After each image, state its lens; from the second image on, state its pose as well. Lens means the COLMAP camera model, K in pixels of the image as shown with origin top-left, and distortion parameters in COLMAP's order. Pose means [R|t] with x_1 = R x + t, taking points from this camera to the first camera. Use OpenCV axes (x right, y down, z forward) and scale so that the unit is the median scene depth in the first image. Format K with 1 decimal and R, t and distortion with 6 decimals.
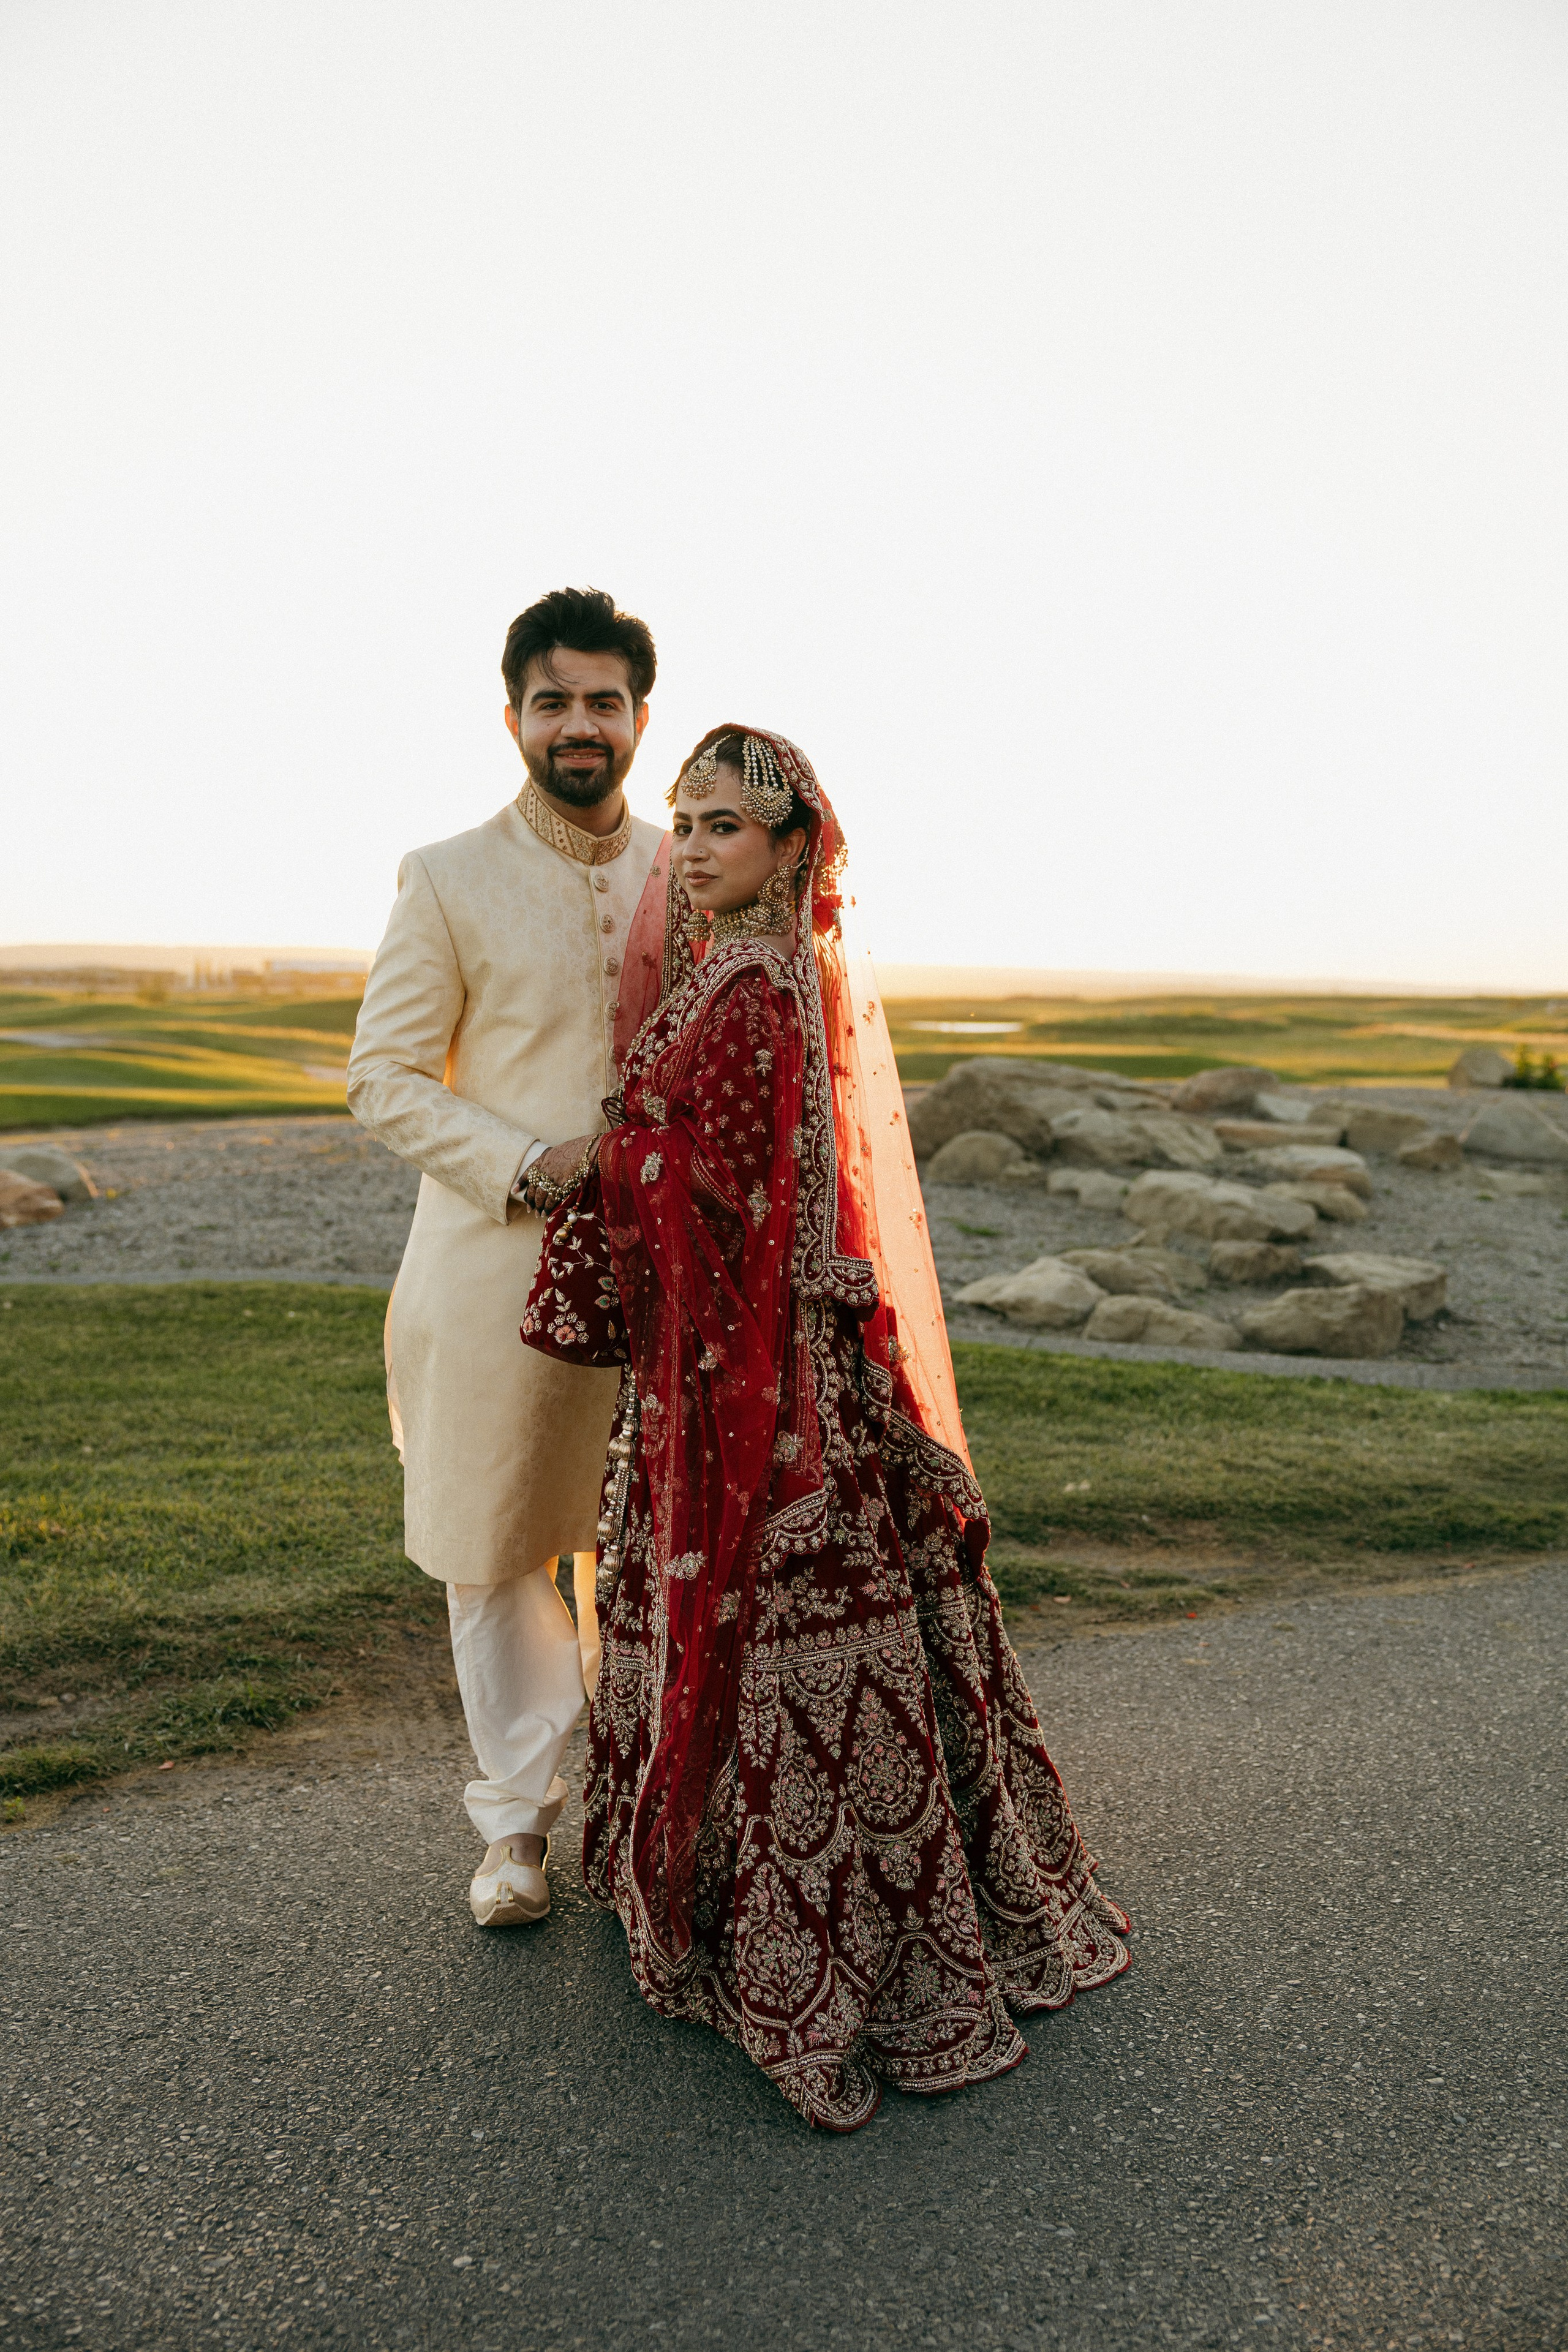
lens RADIAL K [[2313.9, 0, 789.3], [0, 2313.9, 1167.5], [0, 0, 1]] dist [-0.002056, 0.000588]
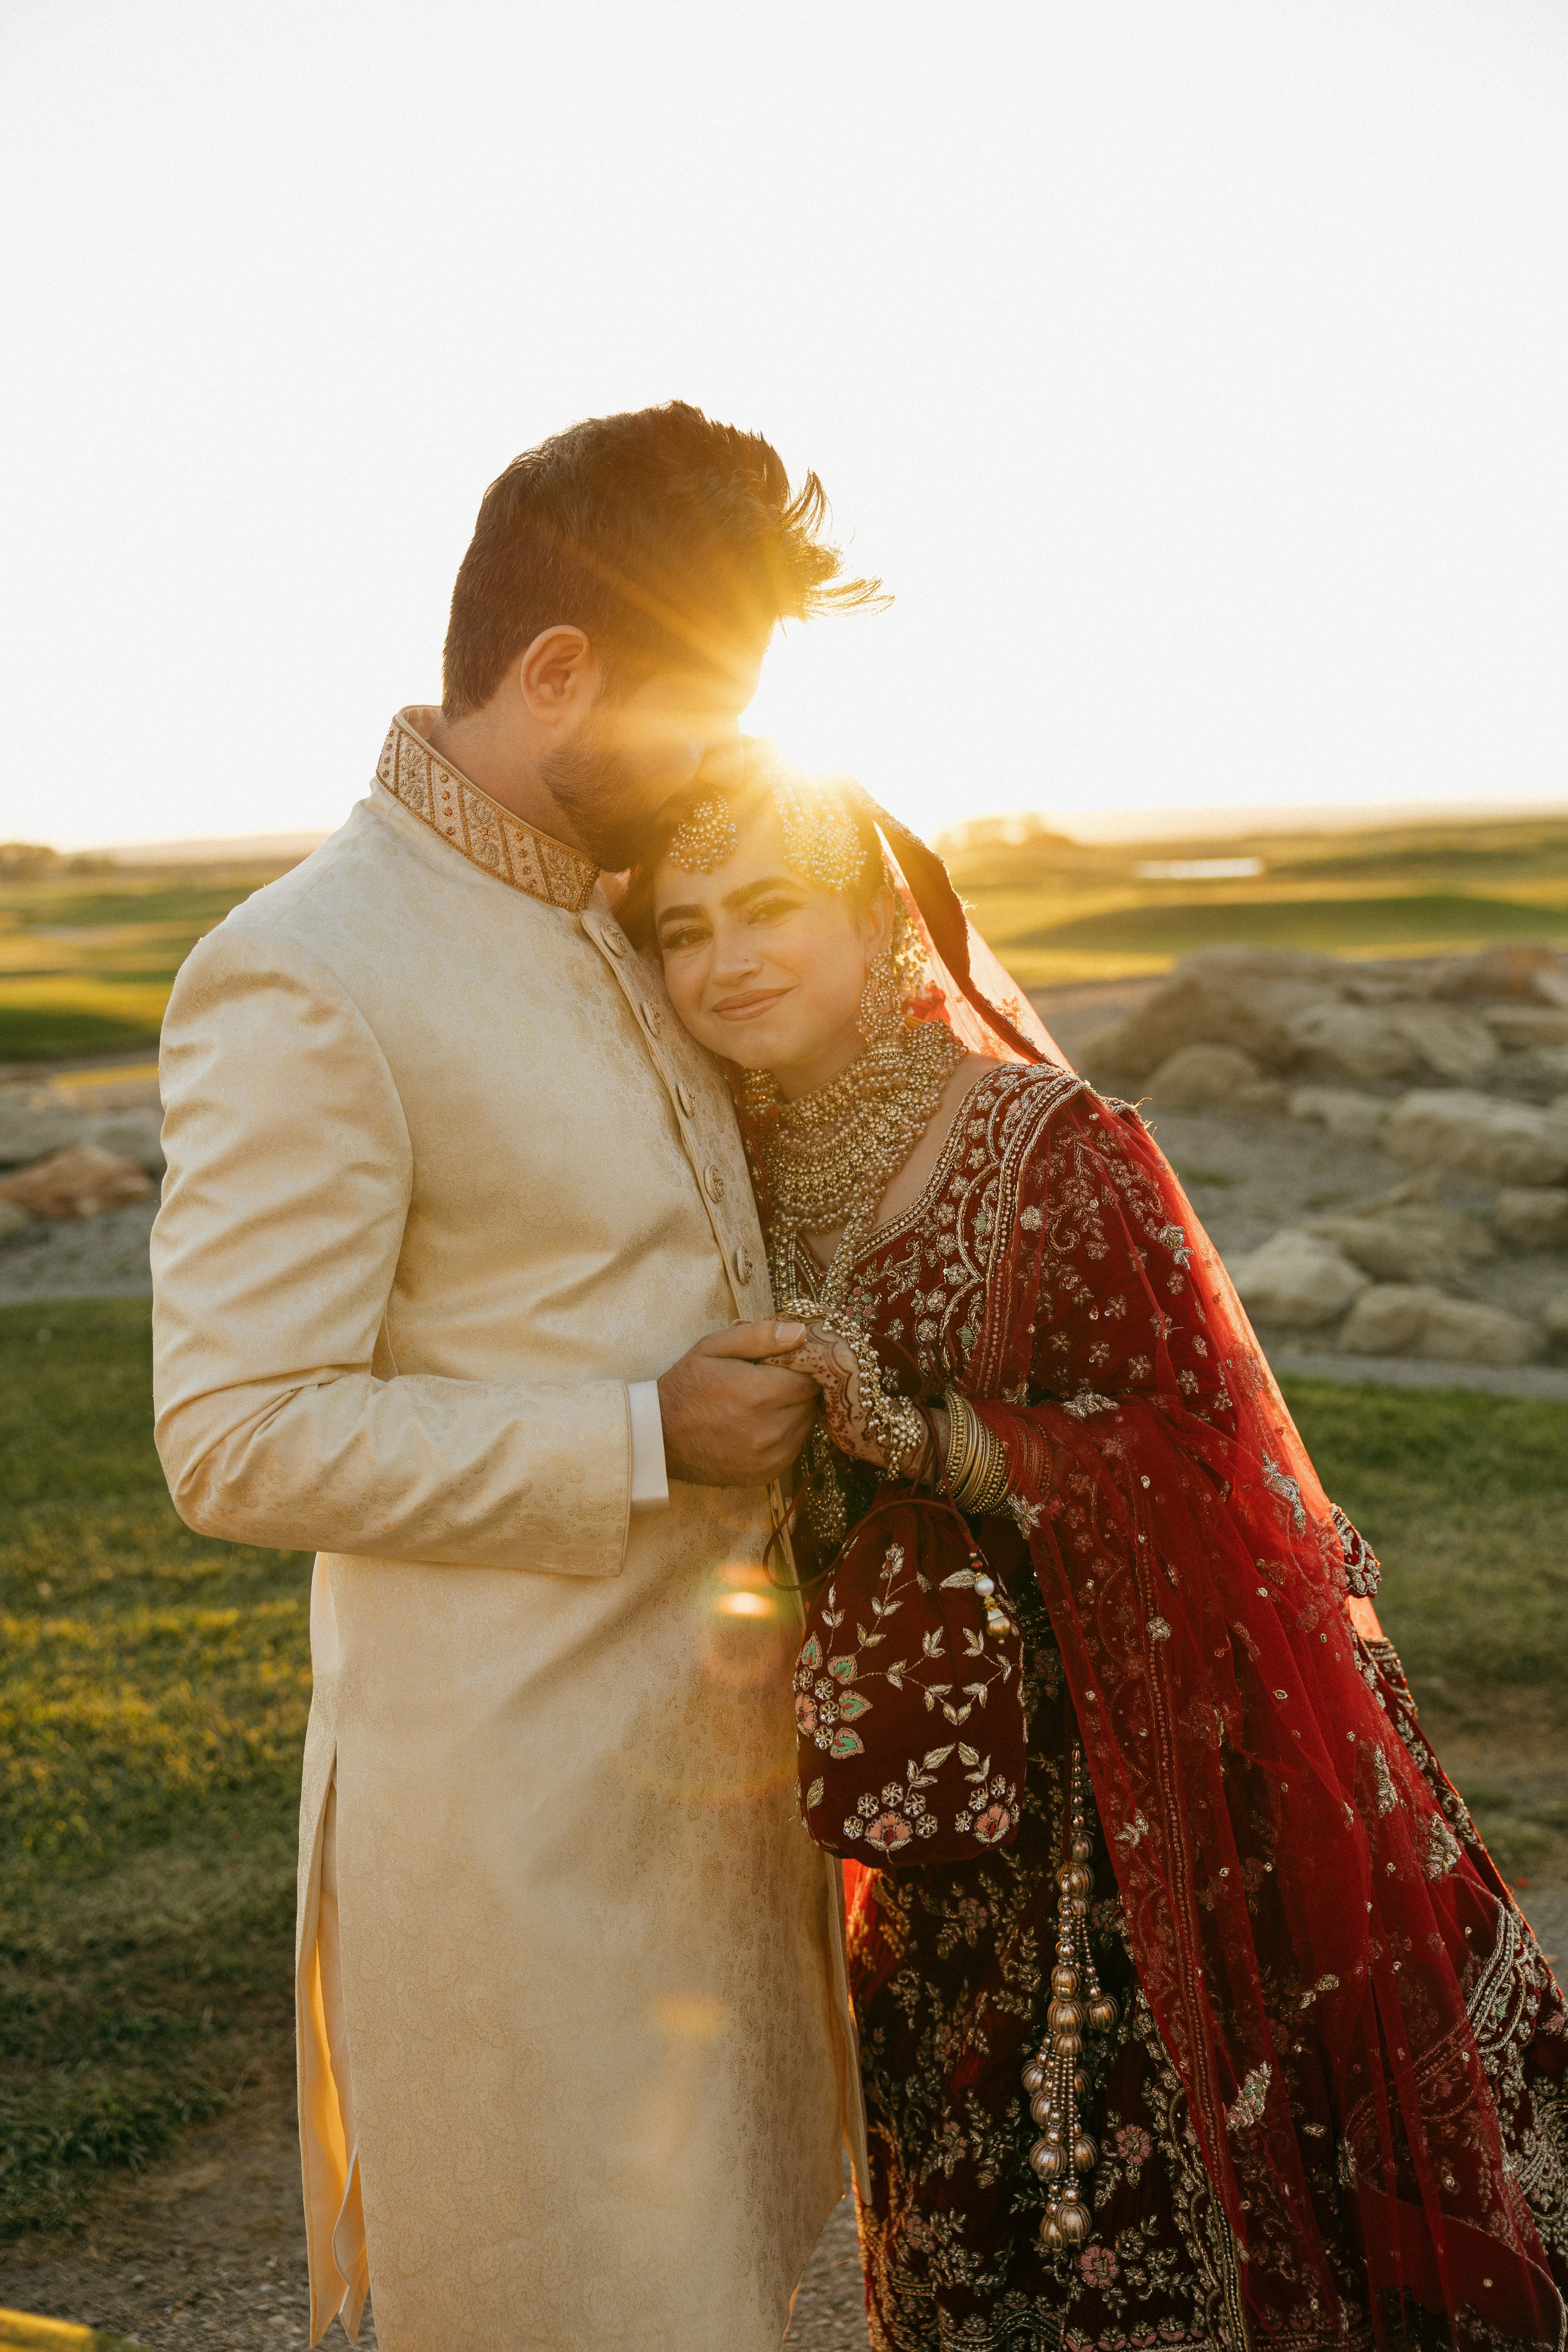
lens RADIAL K [[2321.2, 0, 780.4], [0, 2321.2, 1188.6], [0, 0, 1]] dist [0.007172, 0.012295]
pose [[0.993667, -0.036192, -0.106373, 0.027491], [0.043601, 0.996720, 0.068177, -0.049688], [0.103556, -0.072384, 0.991986, 0.232195]]
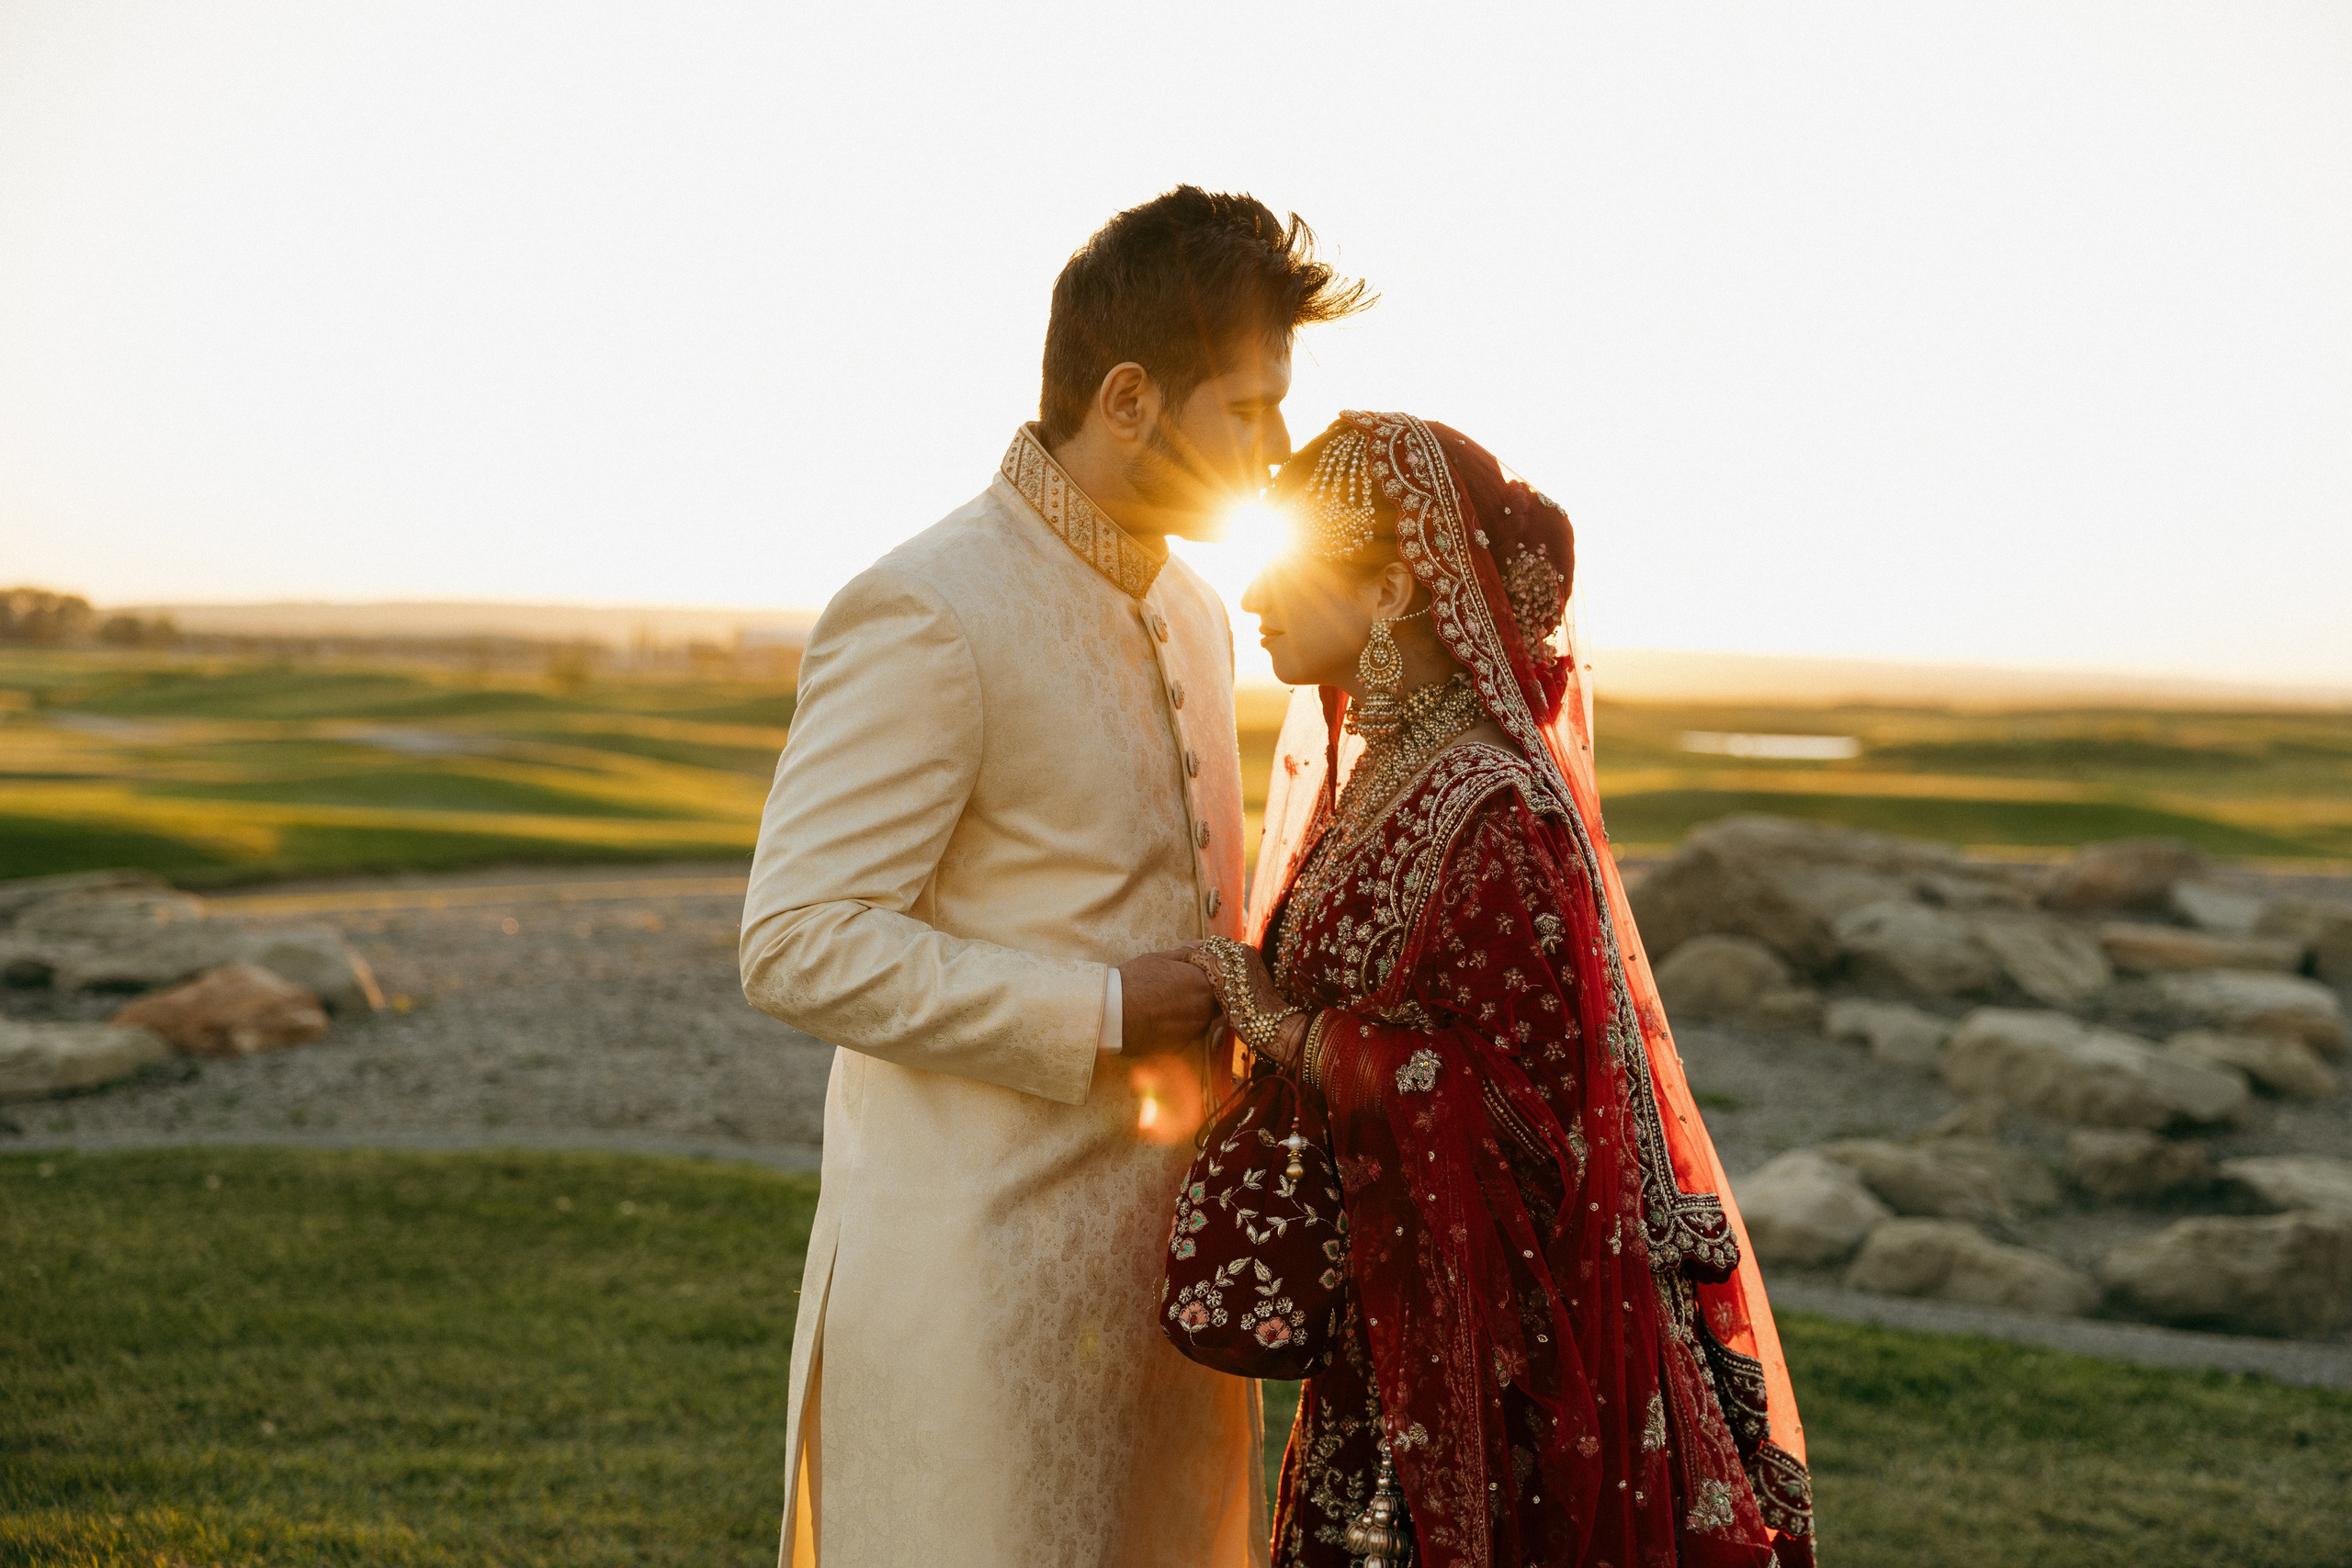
lens RADIAL K [[3456.3, 0, 1180.2], [0, 3456.3, 755.0], [0, 0, 1]] dist [0.074092, -0.229872]
pose [[0.995429, 0.019373, -0.093518, 0.036757], [-0.024494, 0.998244, -0.053926, -0.019066], [0.092309, 0.055970, 0.994156, 0.033621]]
